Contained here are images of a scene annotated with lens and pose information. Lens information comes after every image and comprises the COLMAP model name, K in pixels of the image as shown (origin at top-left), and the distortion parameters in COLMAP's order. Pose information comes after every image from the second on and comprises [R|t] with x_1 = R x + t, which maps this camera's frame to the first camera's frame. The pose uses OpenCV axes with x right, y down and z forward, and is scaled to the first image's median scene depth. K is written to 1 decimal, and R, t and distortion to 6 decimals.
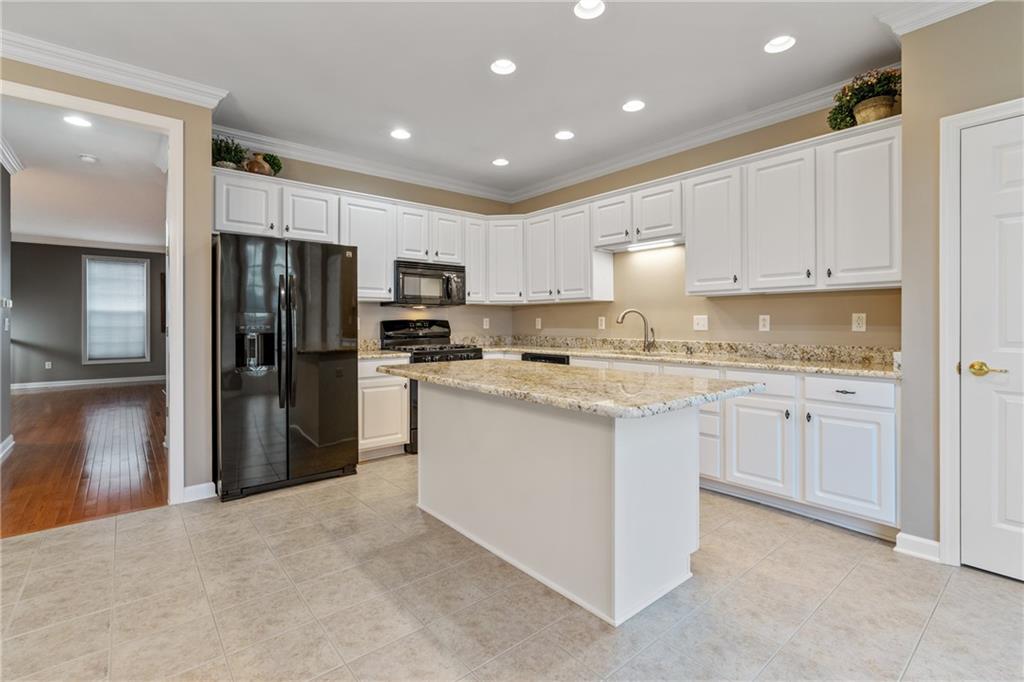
lens RADIAL K [[467.2, 0, 517.9], [0, 467.2, 324.6], [0, 0, 1]] dist [-0.006367, 0.002333]
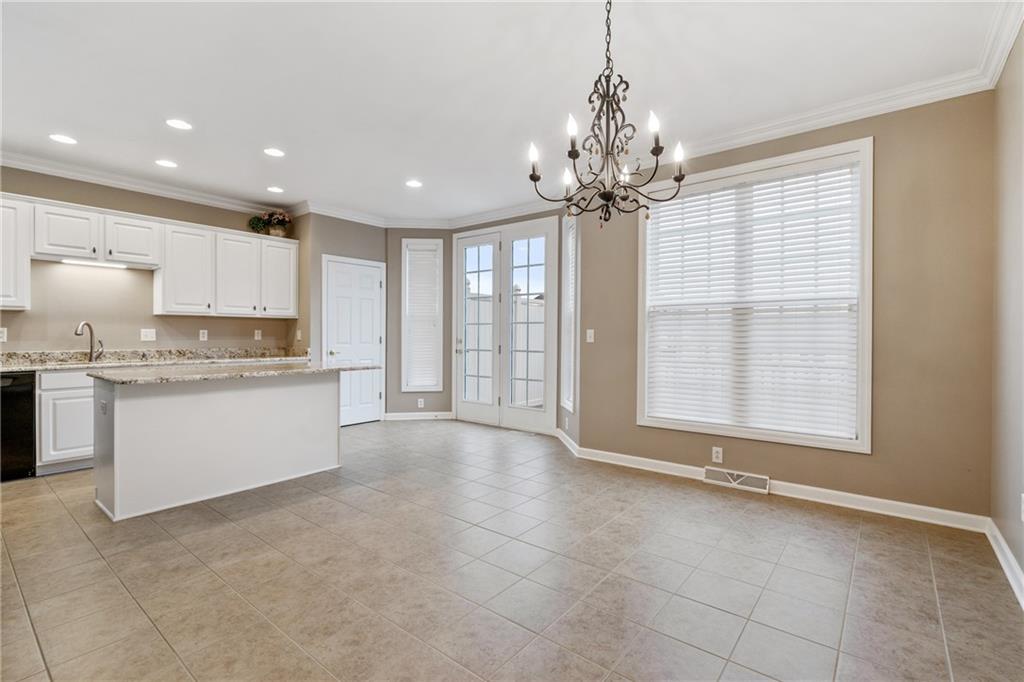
lens RADIAL K [[467.2, 0, 510.0], [0, 467.2, 338.9], [0, 0, 1]] dist [-0.006367, 0.002333]
pose [[-0.186397, -0.007506, 0.982446, -1.113354], [0.001371, 0.999968, 0.007900, -0.002013], [-0.982474, 0.002820, -0.186381, 0.304037]]
